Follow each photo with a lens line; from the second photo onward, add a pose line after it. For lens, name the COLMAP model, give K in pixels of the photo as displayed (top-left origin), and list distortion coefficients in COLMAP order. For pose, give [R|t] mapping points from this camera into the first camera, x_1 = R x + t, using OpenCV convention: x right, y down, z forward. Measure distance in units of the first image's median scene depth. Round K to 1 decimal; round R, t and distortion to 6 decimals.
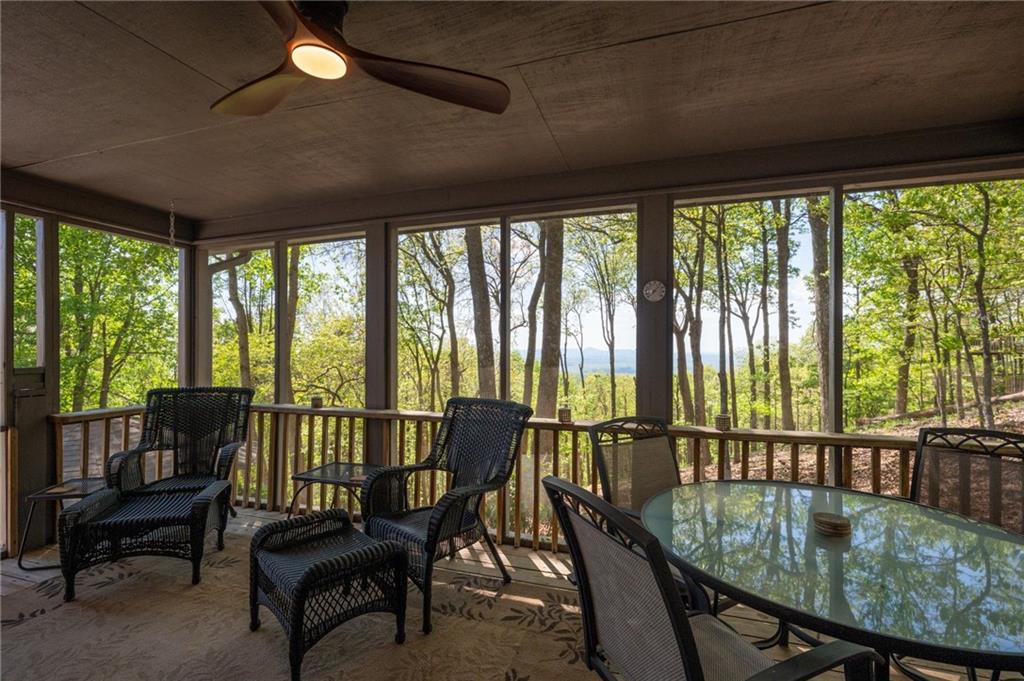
lens RADIAL K [[459.5, 0, 509.6], [0, 459.5, 332.1], [0, 0, 1]] dist [-0.000032, -0.000071]
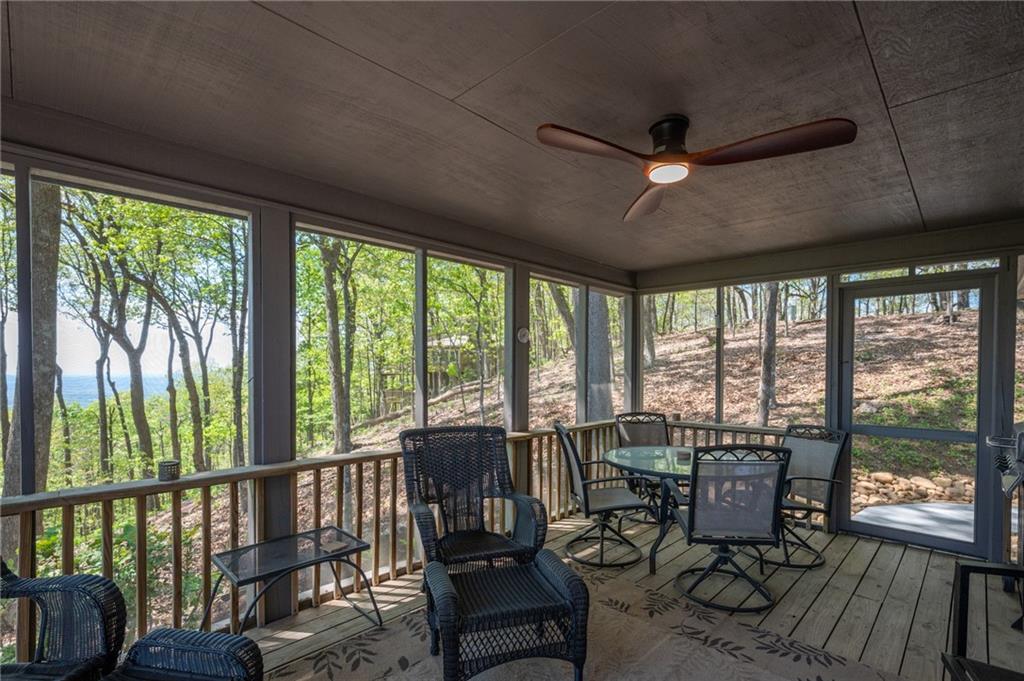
lens RADIAL K [[473.4, 0, 513.9], [0, 473.4, 374.4], [0, 0, 1]] dist [0.000332, 0.000002]
pose [[0.435140, -0.013460, 0.900262, -0.337477], [-0.025577, 0.999300, 0.027304, -0.002029], [-0.900000, -0.034907, 0.434491, 0.137303]]
